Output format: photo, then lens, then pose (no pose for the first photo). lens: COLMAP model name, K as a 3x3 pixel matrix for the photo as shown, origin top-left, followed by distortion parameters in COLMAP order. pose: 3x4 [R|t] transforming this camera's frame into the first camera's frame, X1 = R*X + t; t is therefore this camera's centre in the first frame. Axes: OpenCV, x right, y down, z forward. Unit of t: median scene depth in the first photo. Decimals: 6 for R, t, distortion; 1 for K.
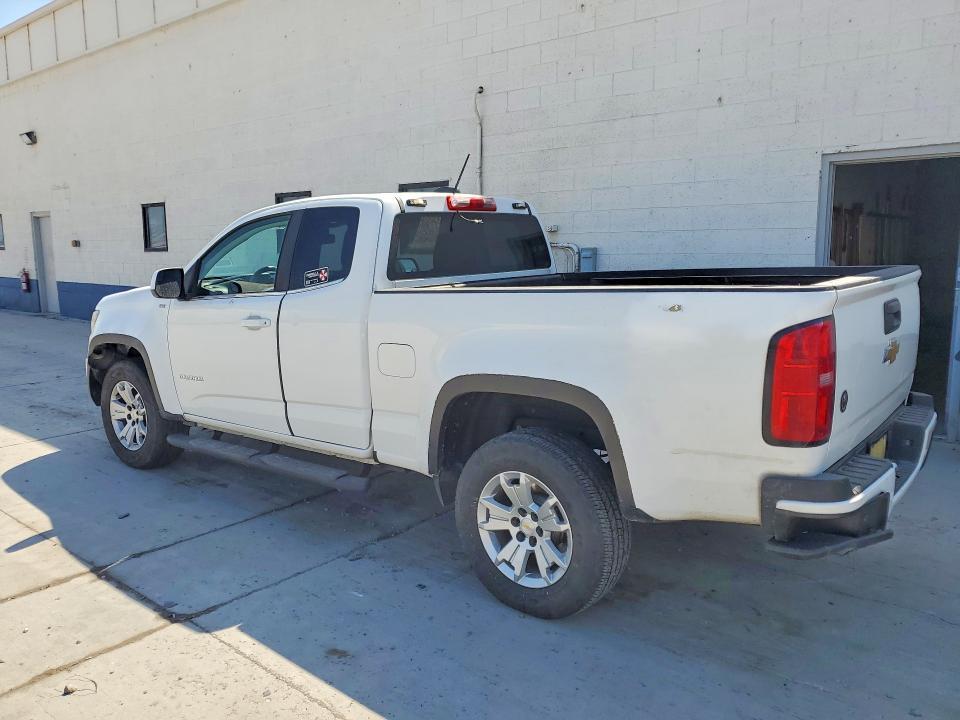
lens RADIAL K [[730.5, 0, 481.4], [0, 730.5, 358.5], [0, 0, 1]] dist [0.011269, 0.003610]
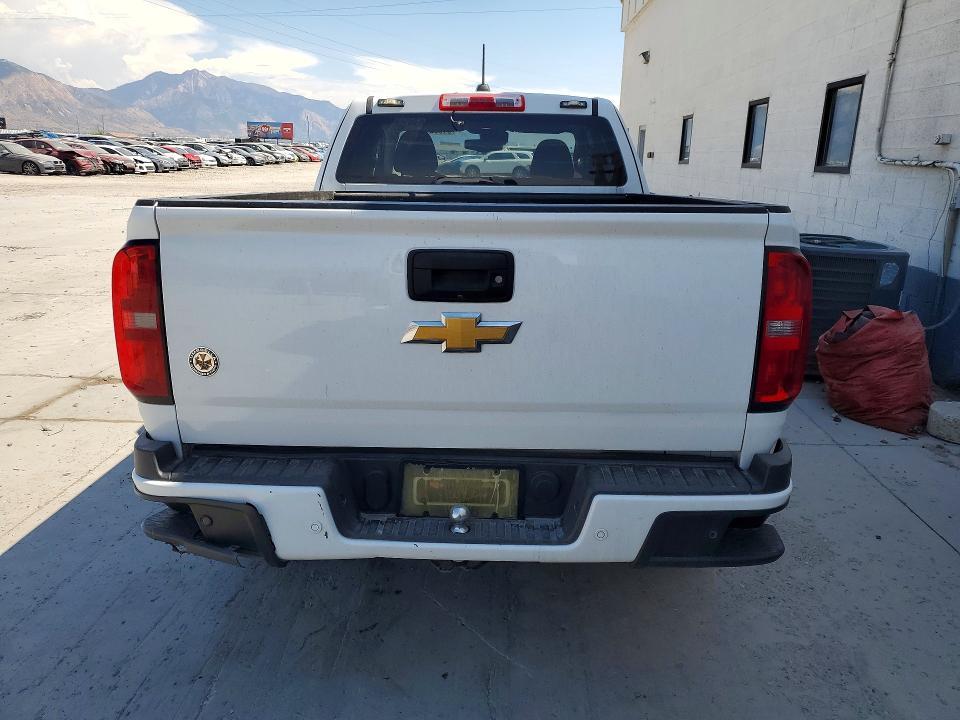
lens RADIAL K [[730.5, 0, 481.4], [0, 730.5, 359.1], [0, 0, 1]] dist [0.011269, 0.003610]
pose [[0.628220, 0.231302, -0.742858, 0.738772], [-0.149670, 0.972882, 0.176351, -0.069758], [0.763504, 0.000397, 0.645803, 0.448617]]
